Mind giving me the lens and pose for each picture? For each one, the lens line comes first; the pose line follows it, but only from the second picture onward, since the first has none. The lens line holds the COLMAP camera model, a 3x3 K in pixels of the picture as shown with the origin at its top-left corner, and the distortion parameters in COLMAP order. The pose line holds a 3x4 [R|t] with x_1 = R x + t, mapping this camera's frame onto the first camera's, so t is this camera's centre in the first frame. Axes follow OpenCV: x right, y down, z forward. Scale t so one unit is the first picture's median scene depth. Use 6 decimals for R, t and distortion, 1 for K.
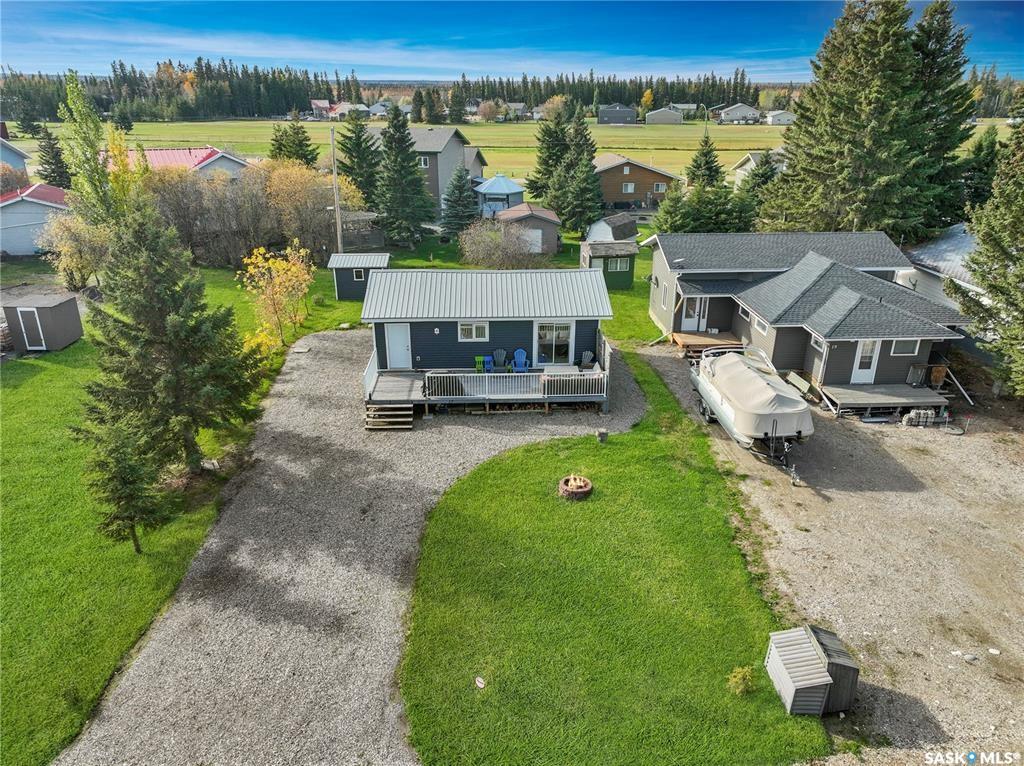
lens RADIAL K [[713.3, 0, 512.0], [0, 713.3, 383.0], [0, 0, 1]] dist [0.027511, 0.000847]
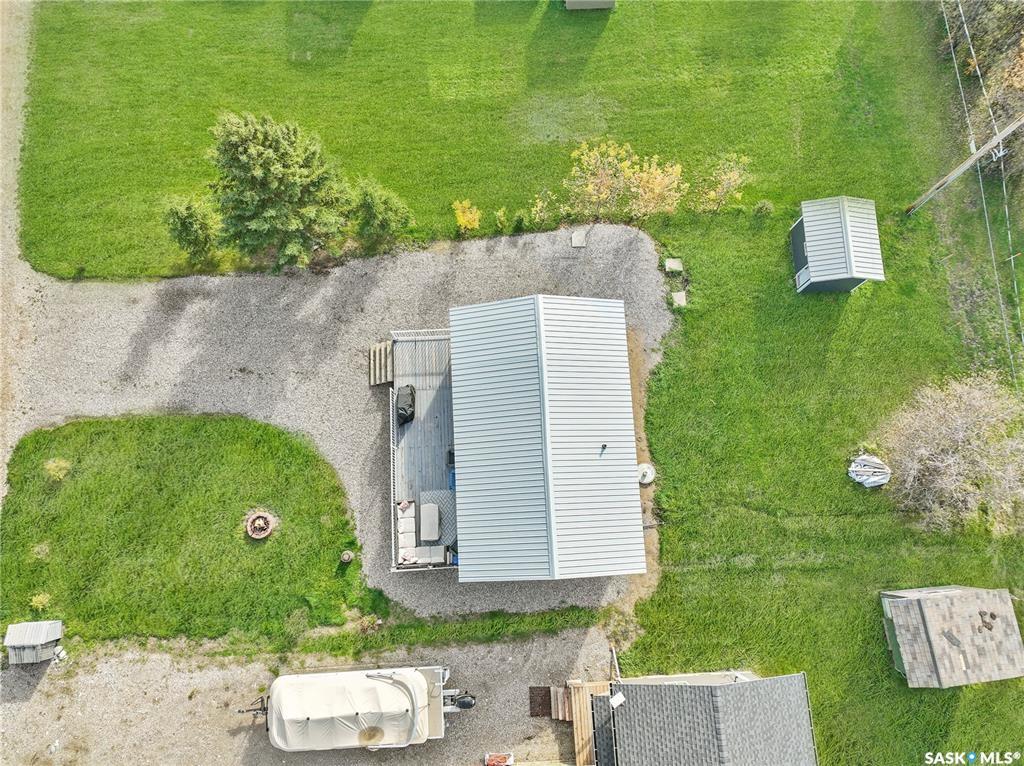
lens RADIAL K [[713.3, 0, 512.0], [0, 713.3, 383.0], [0, 0, 1]] dist [0.027511, 0.000847]
pose [[0.013984, 0.976986, -0.212843, 0.143535], [-0.383199, 0.201848, 0.901341, -1.466772], [0.923560, 0.068957, 0.377202, 1.088423]]
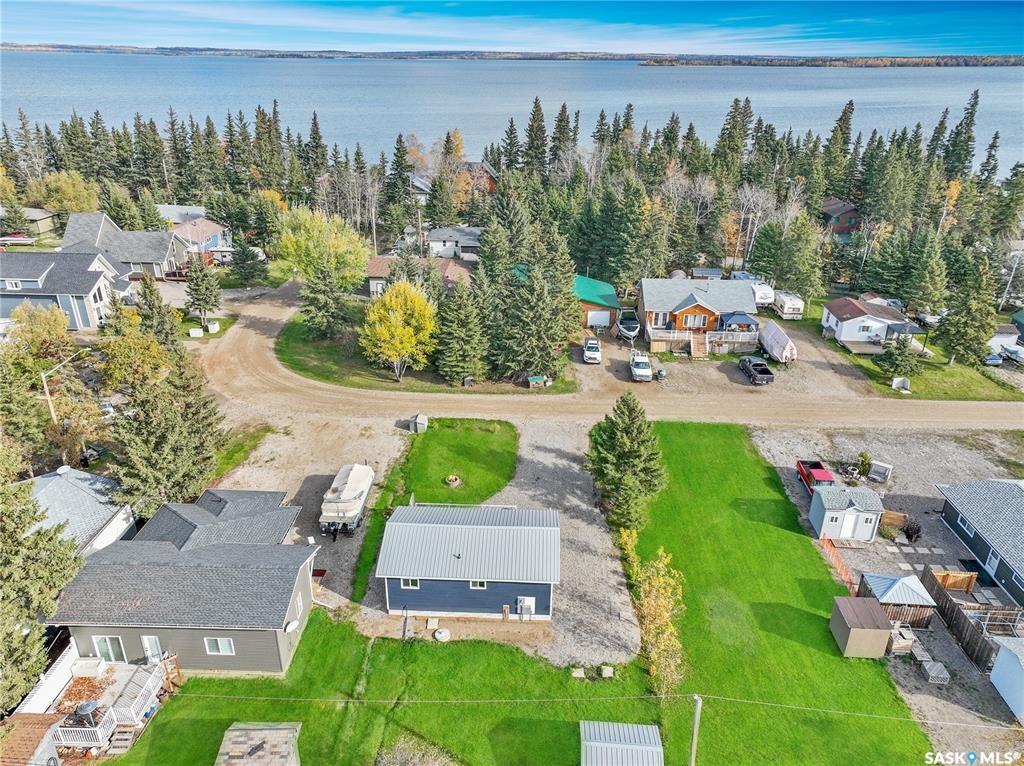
lens RADIAL K [[713.3, 0, 512.0], [0, 713.3, 383.0], [0, 0, 1]] dist [0.027511, 0.000847]
pose [[-0.996914, -0.047631, 0.062399, -0.289962], [0.013767, 0.676491, 0.736322, -2.187075], [-0.077284, 0.734909, -0.673748, 2.805989]]
